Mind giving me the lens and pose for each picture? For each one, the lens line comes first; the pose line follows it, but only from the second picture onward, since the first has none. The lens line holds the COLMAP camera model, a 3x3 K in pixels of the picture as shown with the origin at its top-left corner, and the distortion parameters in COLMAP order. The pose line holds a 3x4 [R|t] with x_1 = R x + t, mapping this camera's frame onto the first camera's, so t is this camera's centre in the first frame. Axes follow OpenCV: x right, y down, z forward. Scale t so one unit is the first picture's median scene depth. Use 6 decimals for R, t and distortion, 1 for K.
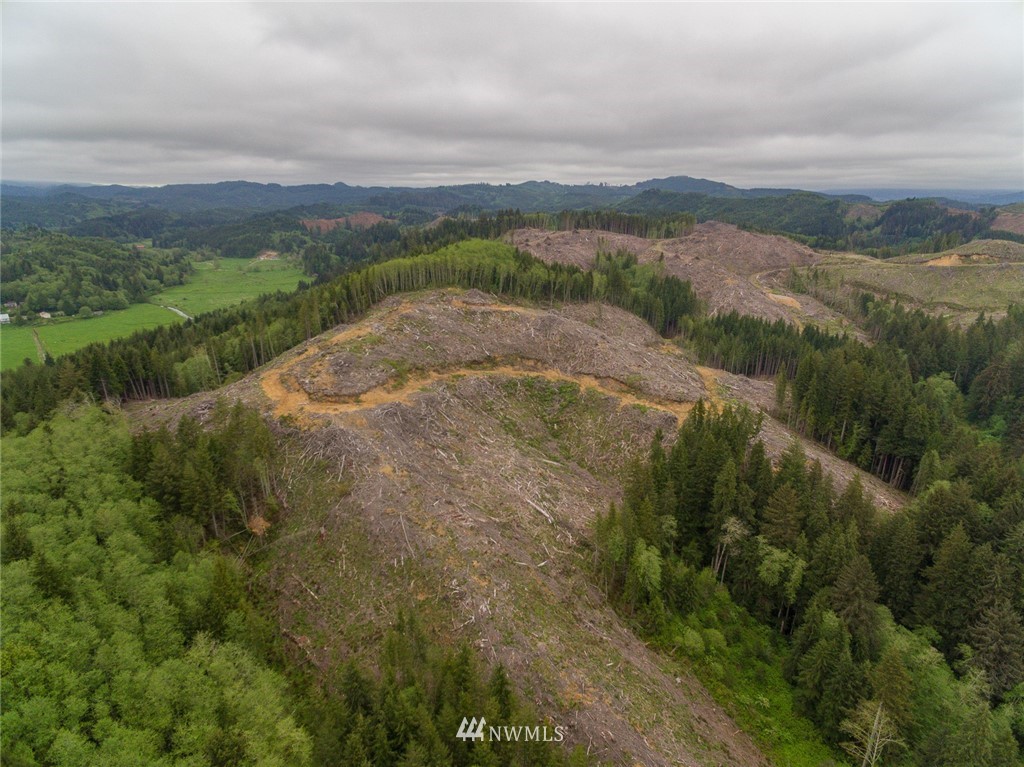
lens RADIAL K [[563.3, 0, 509.3], [0, 563.3, 383.4], [0, 0, 1]] dist [0.009117, 0.008669]
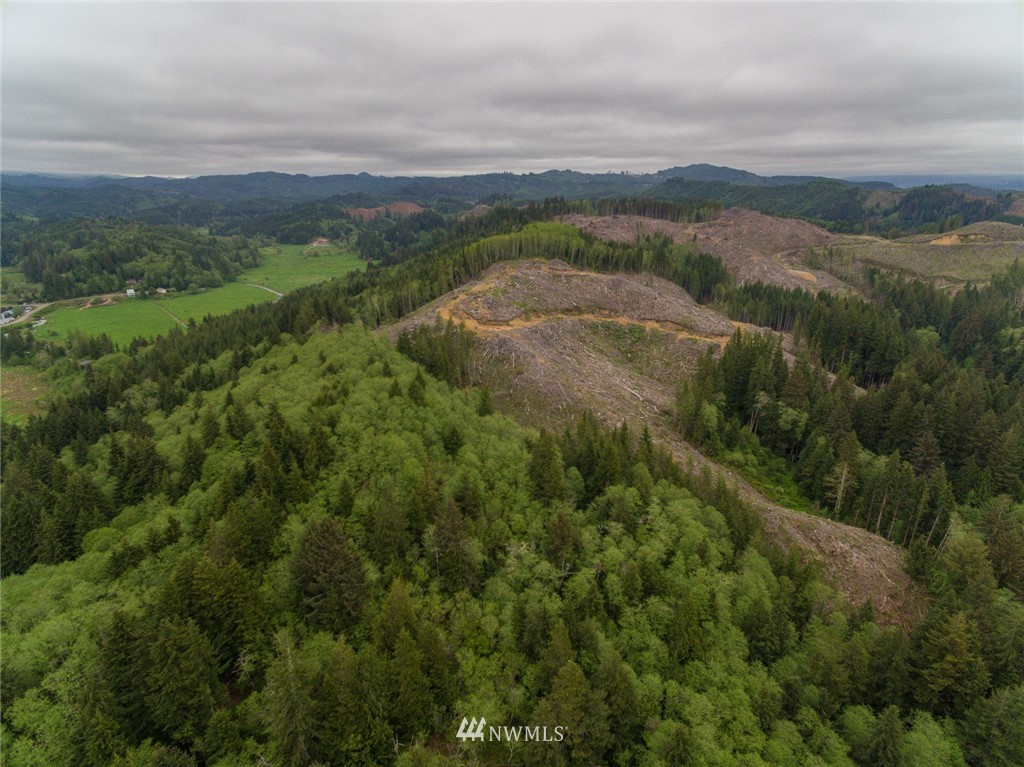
lens RADIAL K [[563.3, 0, 508.9], [0, 563.3, 383.3], [0, 0, 1]] dist [0.009117, 0.008669]
pose [[0.999584, 0.004265, -0.028518, -0.092324], [-0.003766, 0.999840, 0.017510, 0.066042], [0.028588, -0.017395, 0.999440, -0.205715]]
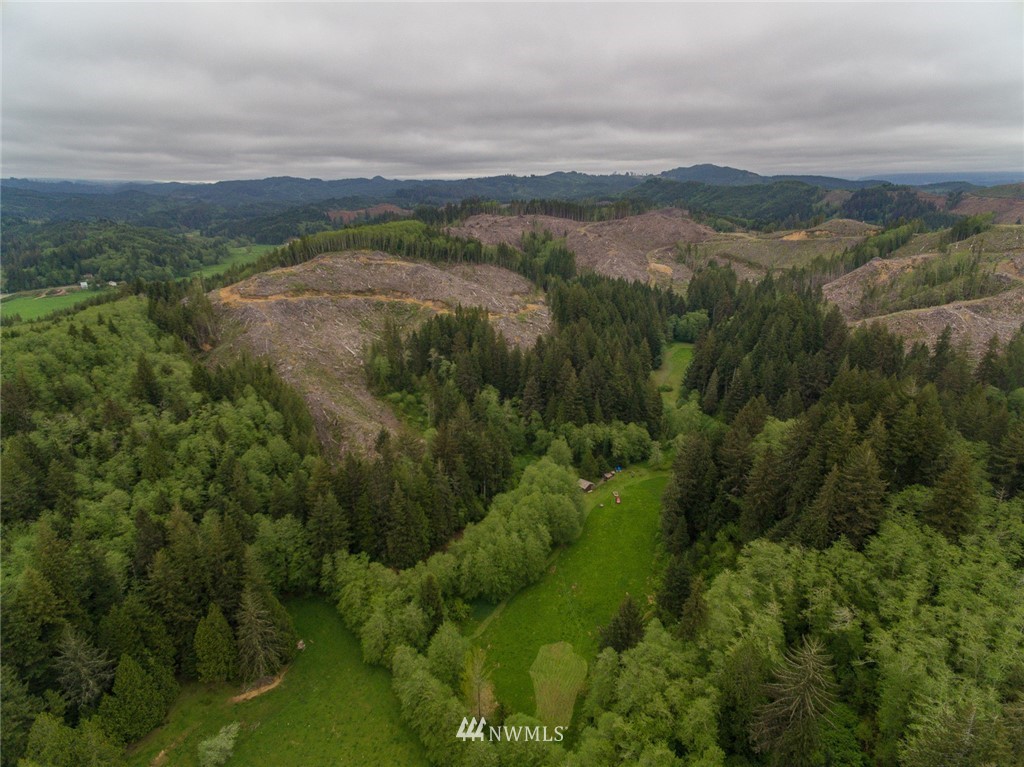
lens RADIAL K [[563.3, 0, 510.5], [0, 563.3, 388.9], [0, 0, 1]] dist [0.009117, 0.008669]
pose [[0.997163, 0.012331, -0.074252, 0.287538], [-0.010625, 0.999672, 0.023322, 0.116192], [0.074515, -0.022467, 0.996967, -0.348161]]
